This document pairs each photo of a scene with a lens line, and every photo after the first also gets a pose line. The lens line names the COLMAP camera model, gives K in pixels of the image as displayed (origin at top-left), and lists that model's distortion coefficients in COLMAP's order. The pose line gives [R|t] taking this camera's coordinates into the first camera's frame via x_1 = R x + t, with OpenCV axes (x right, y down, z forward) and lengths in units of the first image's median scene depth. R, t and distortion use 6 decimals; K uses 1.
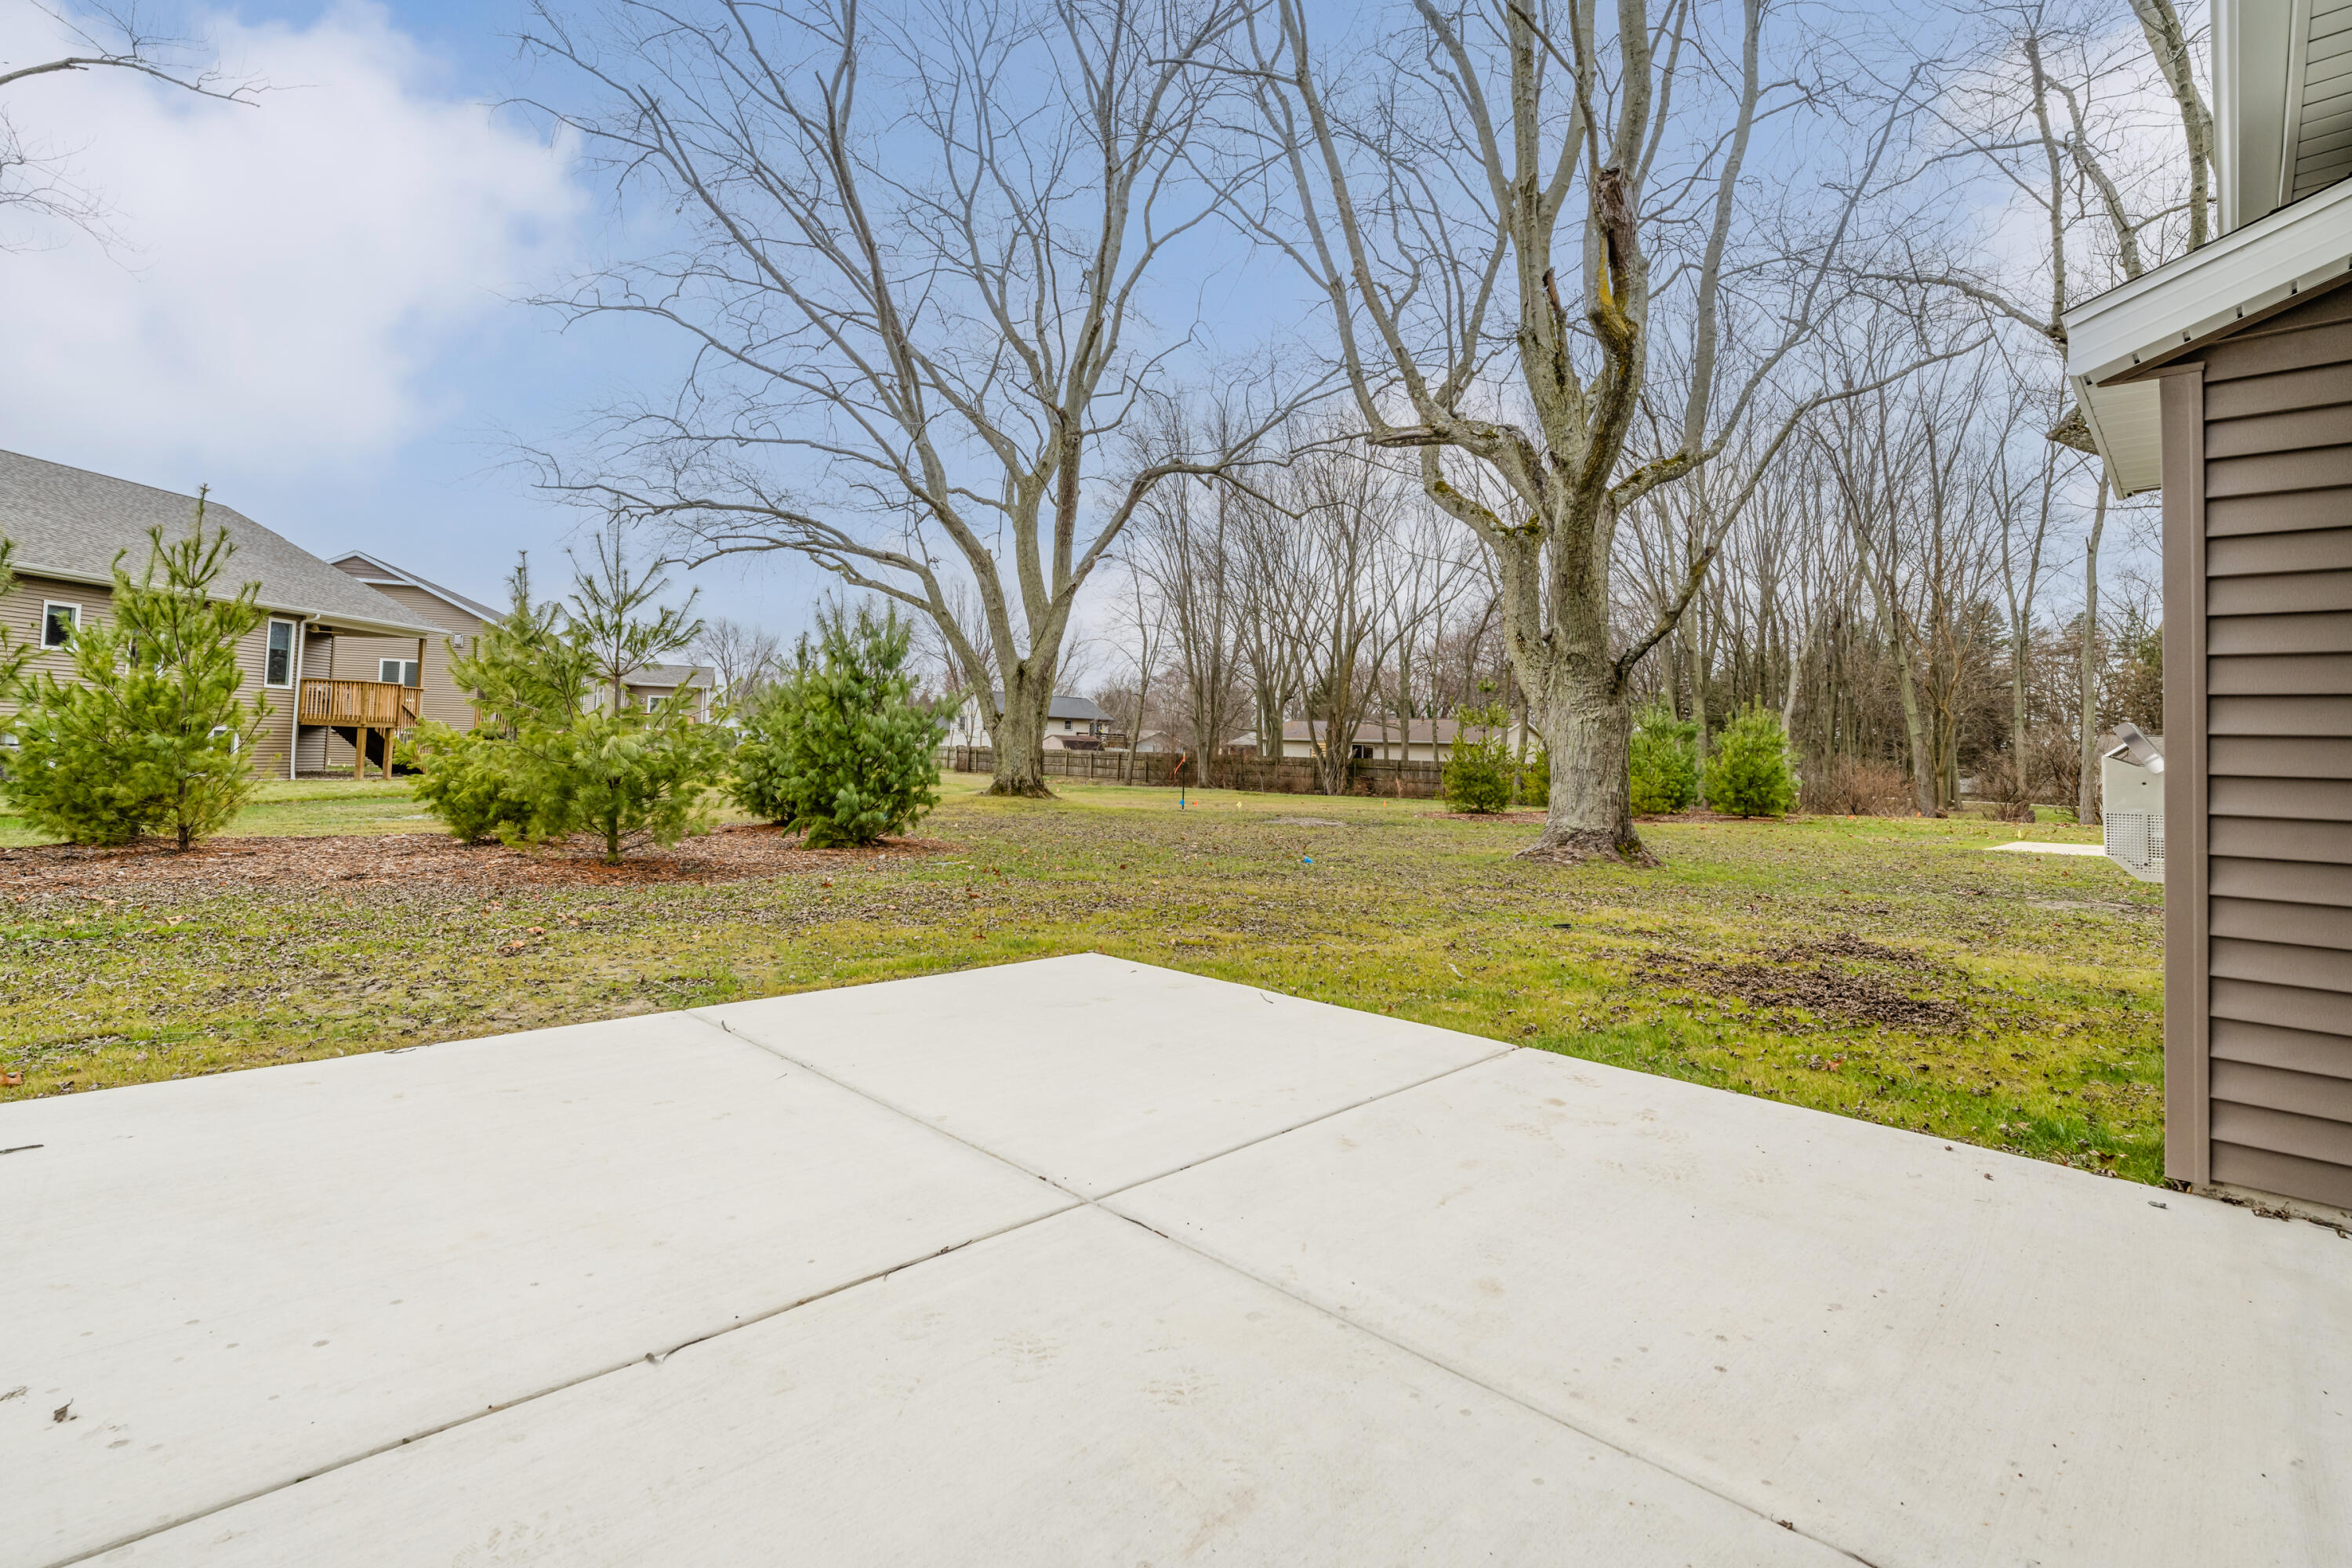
lens RADIAL K [[1043.2, 0, 1169.7], [0, 1043.2, 713.2], [0, 0, 1]] dist [-0.002582, 0.000245]
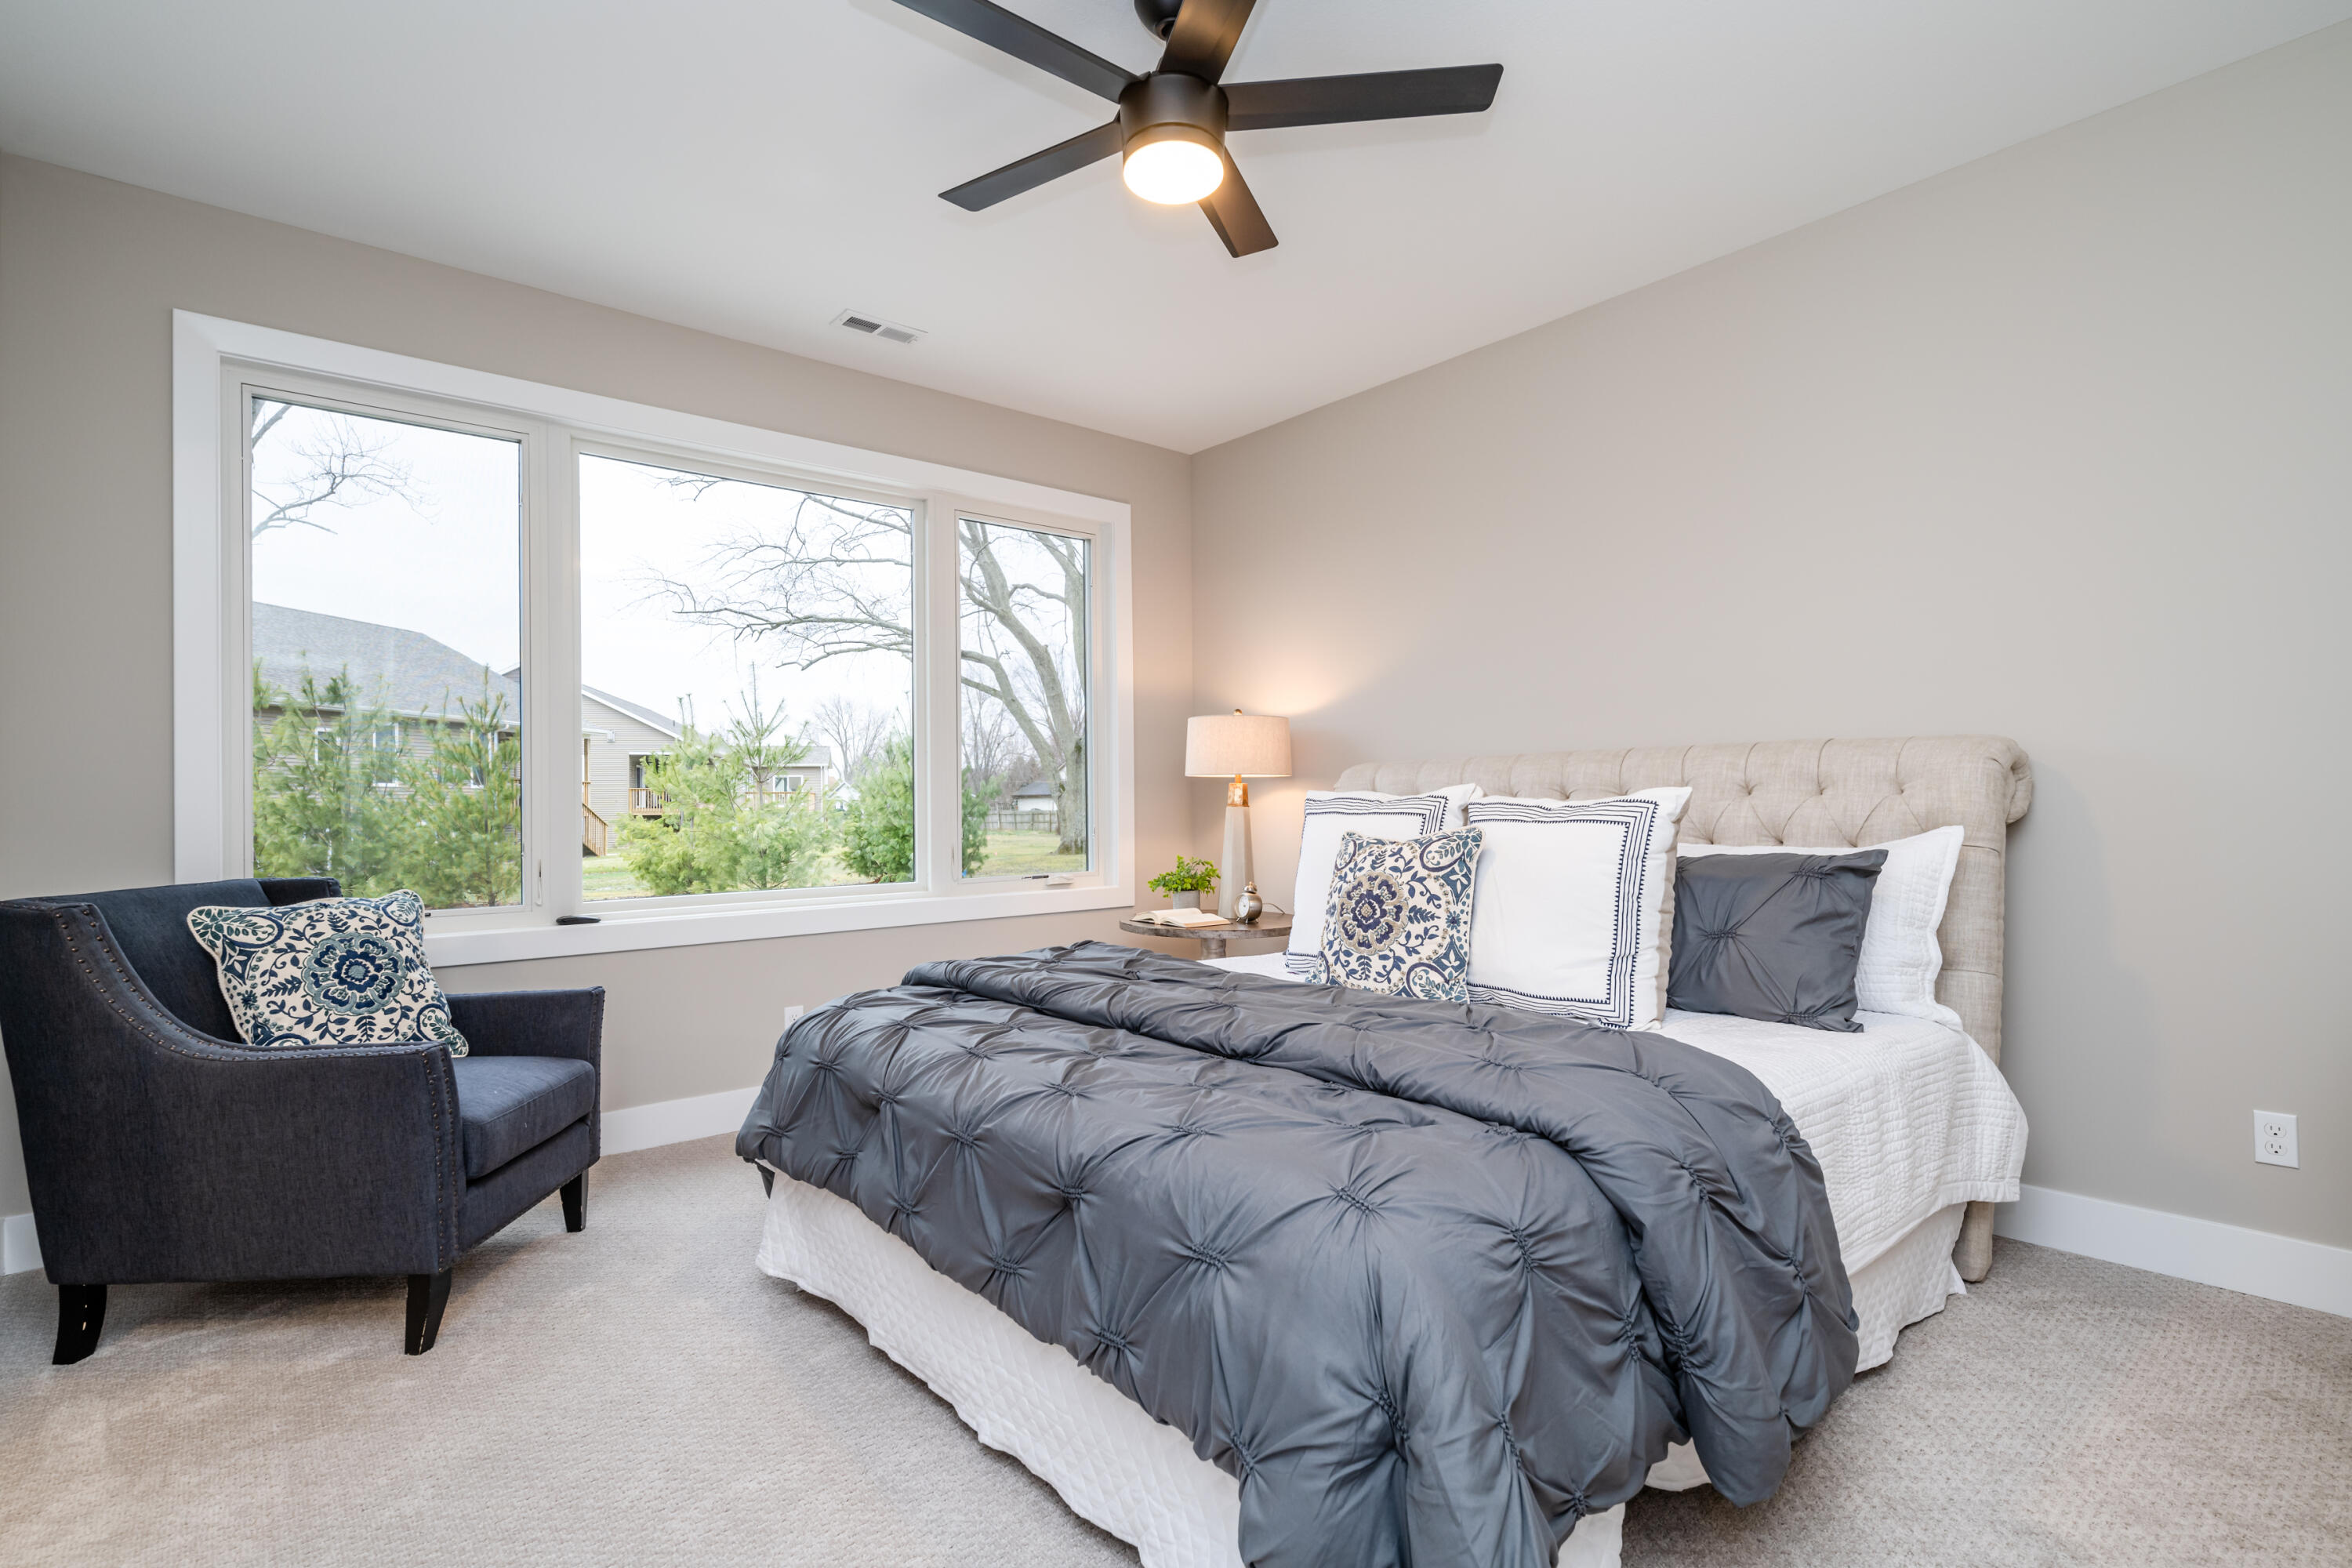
lens RADIAL K [[1133.8, 0, 1179.2], [0, 1133.8, 797.3], [0, 0, 1]] dist [-0.002428, -0.000536]
pose [[0.991959, -0.043579, -0.118822, 0.210054], [0.047125, 0.998519, 0.027199, -0.024364], [0.117460, -0.032579, 0.992543, -0.440542]]
